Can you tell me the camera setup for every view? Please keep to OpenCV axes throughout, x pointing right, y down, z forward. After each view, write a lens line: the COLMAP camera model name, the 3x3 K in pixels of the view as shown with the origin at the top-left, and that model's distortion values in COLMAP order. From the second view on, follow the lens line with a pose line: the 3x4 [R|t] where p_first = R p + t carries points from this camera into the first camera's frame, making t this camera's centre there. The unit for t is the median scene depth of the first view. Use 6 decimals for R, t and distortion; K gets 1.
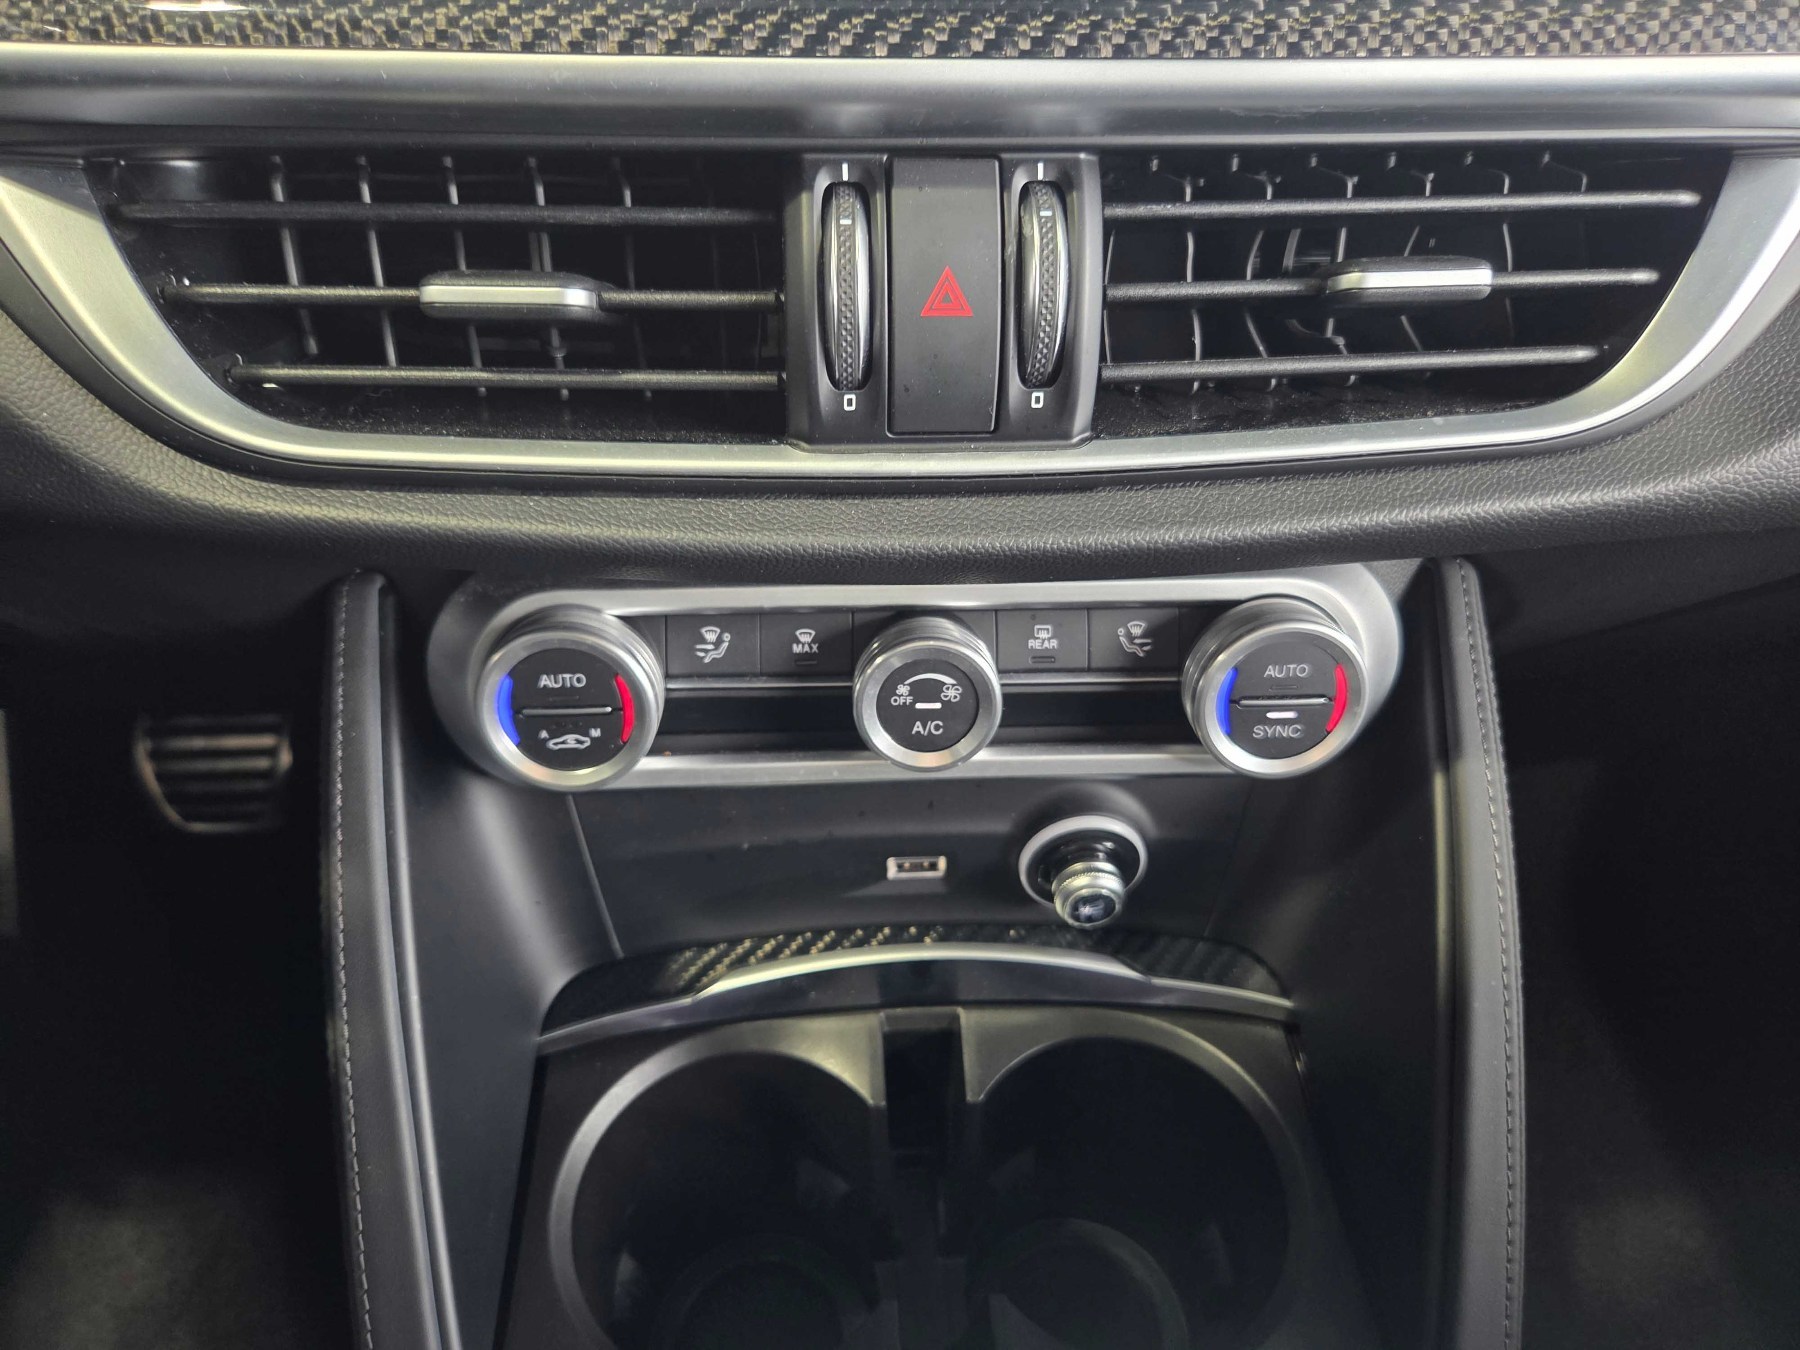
lens RADIAL K [[1181.8, 0, 899.3], [0, 1181.8, 669.0], [0, 0, 1]] dist [0.008007, 0.000651]
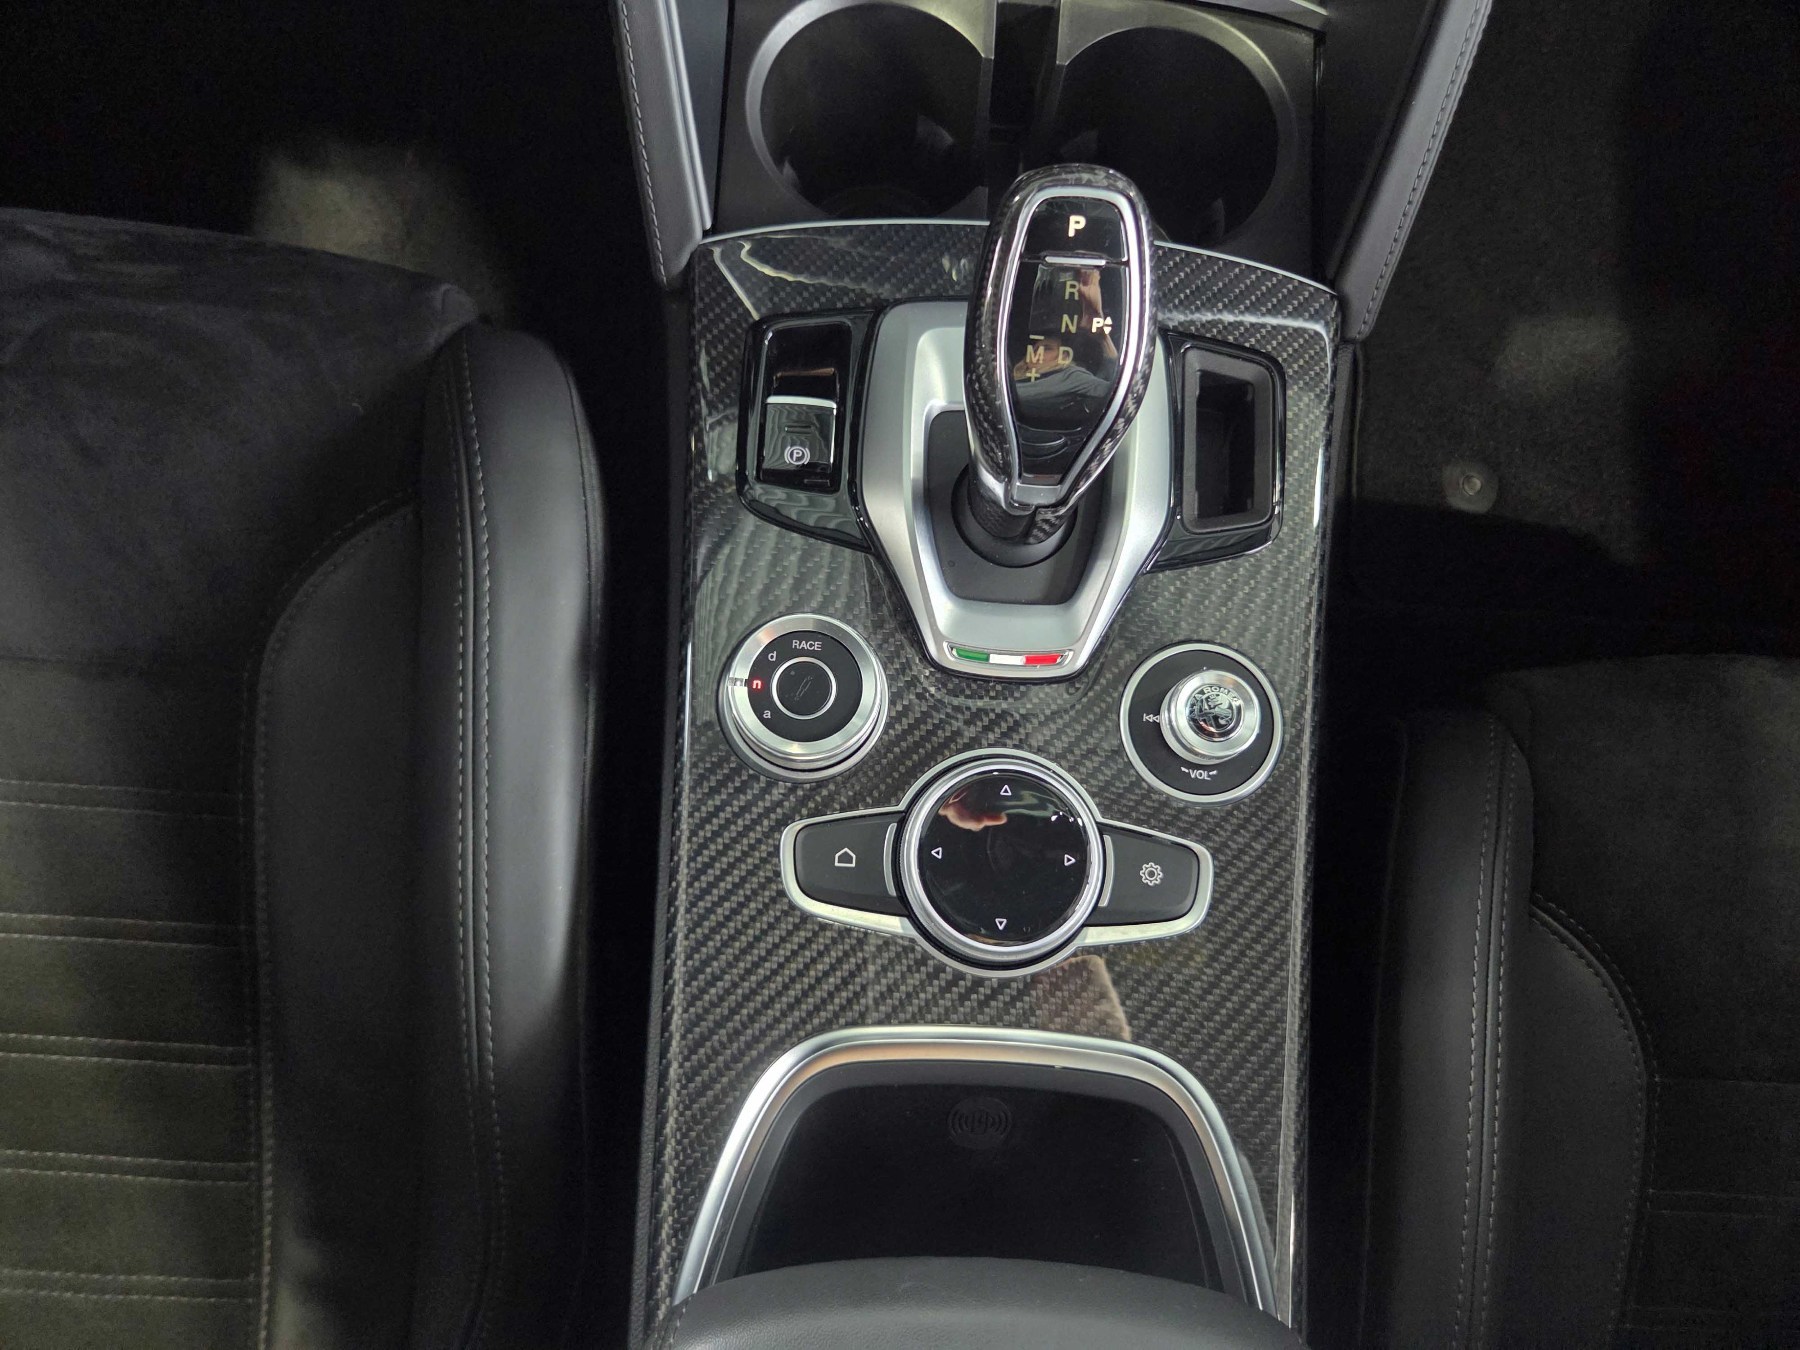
lens RADIAL K [[1181.8, 0, 896.1], [0, 1181.8, 682.1], [0, 0, 1]] dist [0.008007, 0.000651]
pose [[0.987431, 0.157108, -0.017258, 0.015294], [-0.109685, 0.759773, 0.640870, 0.076519], [0.113798, -0.630921, 0.767456, -0.546143]]
